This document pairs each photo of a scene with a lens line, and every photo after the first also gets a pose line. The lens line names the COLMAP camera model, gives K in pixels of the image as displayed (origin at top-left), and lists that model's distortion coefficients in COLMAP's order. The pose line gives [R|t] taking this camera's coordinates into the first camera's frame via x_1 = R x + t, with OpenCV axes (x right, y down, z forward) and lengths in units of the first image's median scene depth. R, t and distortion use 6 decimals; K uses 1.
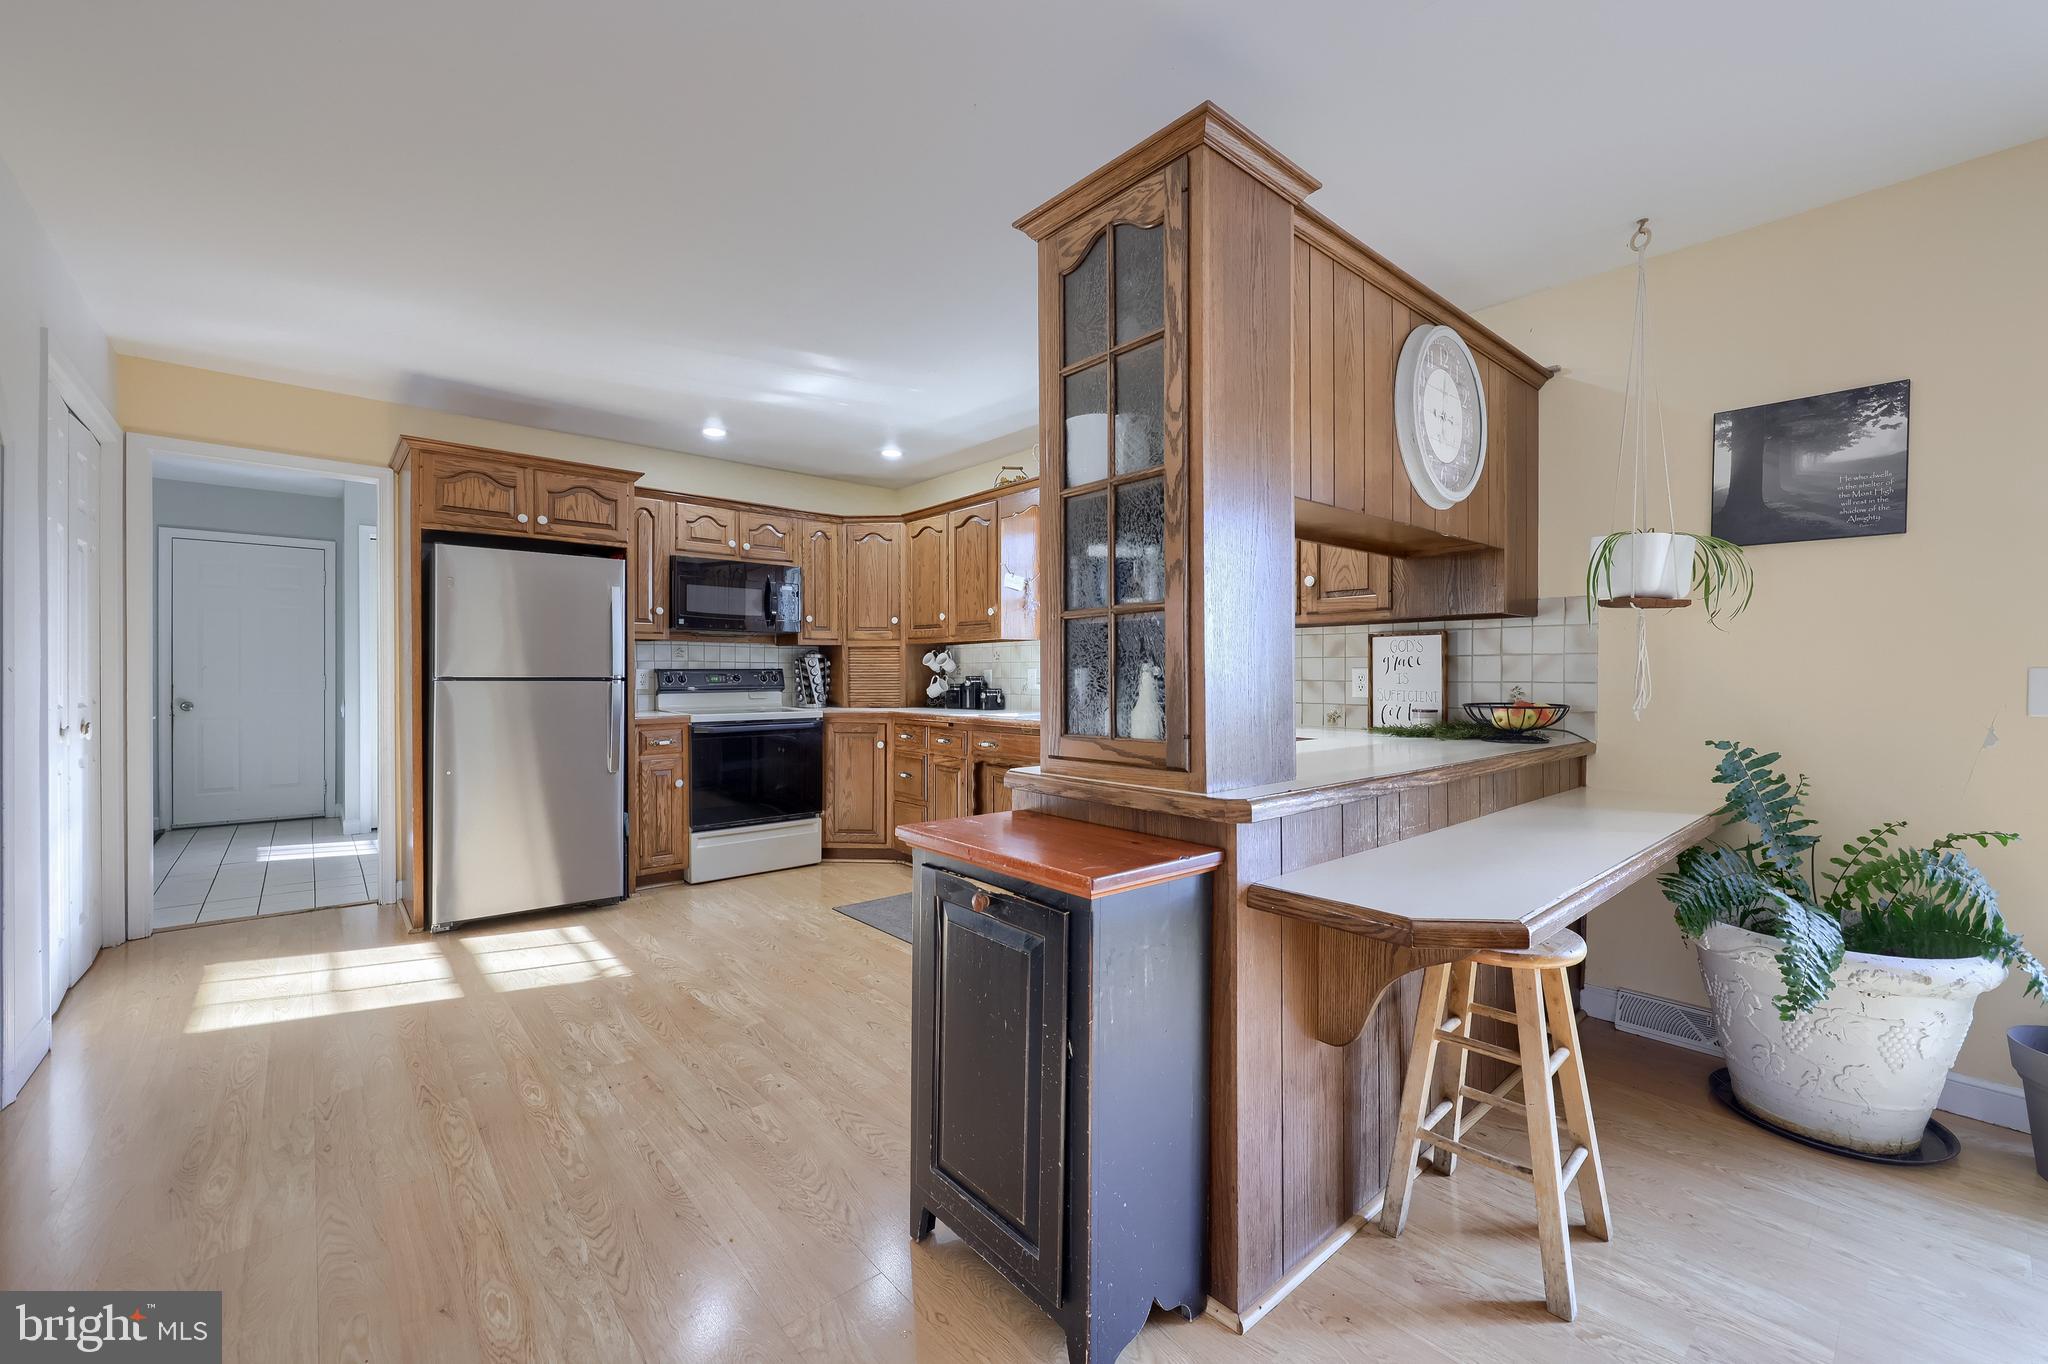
lens RADIAL K [[815.8, 0, 1027.2], [0, 815.8, 678.5], [0, 0, 1]] dist [0.000779, 0.000002]
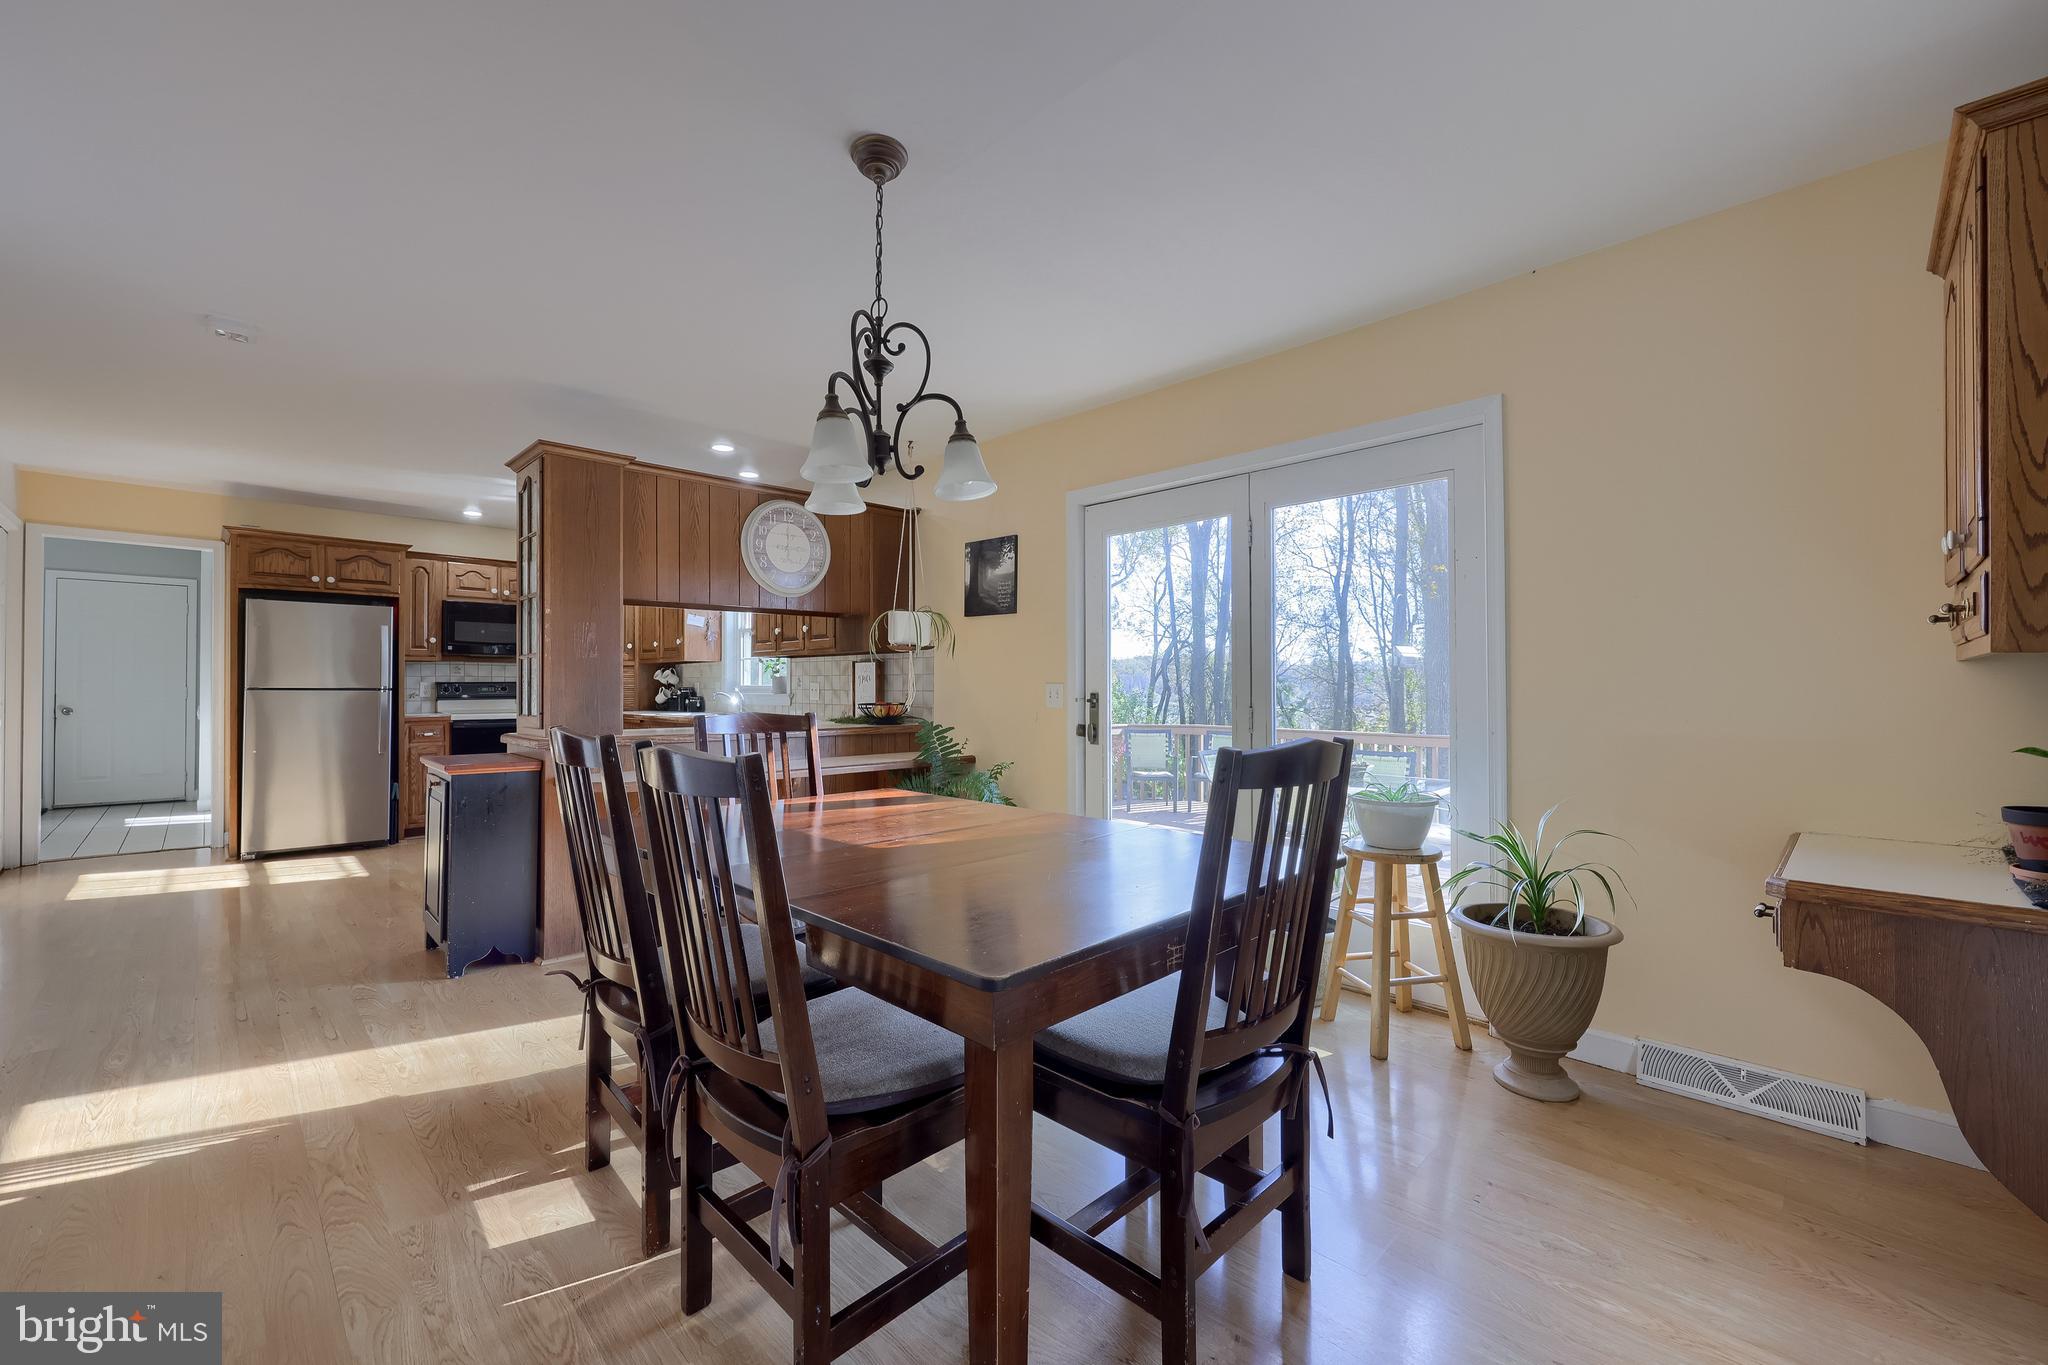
lens RADIAL K [[814.8, 0, 1024.0], [0, 814.8, 682.5], [0, 0, 1]] dist [-0.000592, 0.000102]
pose [[0.997890, 0.000478, 0.064929, 0.539592], [0.000183, 0.999948, -0.010181, 0.003655], [-0.064930, 0.010171, 0.997838, -0.521875]]
